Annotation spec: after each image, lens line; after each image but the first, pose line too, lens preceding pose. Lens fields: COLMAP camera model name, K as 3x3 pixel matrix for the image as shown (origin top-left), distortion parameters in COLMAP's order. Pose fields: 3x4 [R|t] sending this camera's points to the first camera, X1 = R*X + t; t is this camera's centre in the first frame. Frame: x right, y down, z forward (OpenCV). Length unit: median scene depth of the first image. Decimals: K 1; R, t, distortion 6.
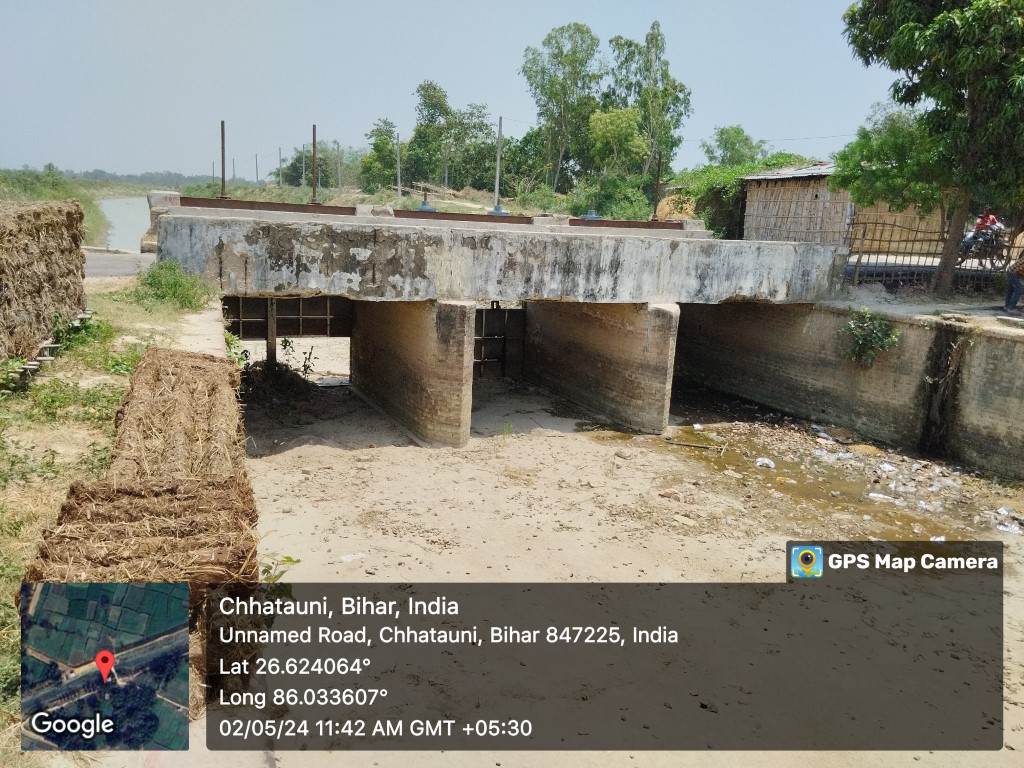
lens RADIAL K [[858.0, 0, 513.4], [0, 858.0, 390.7], [0, 0, 1]] dist [0.060693, -0.132187]
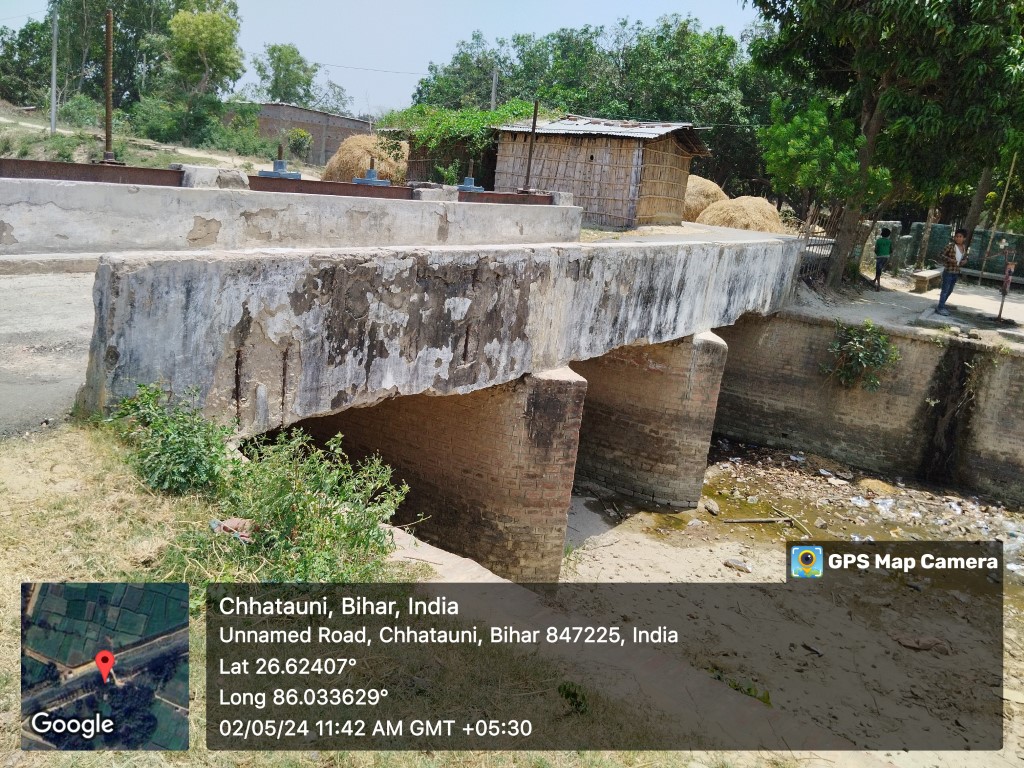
lens RADIAL K [[858.0, 0, 518.8], [0, 858.0, 383.0], [0, 0, 1]] dist [0.060693, -0.132187]
pose [[0.840722, -0.092778, 0.533459, -0.381531], [0.050442, 0.994346, 0.093439, -0.146544], [-0.539112, -0.051648, 0.840649, 0.510946]]
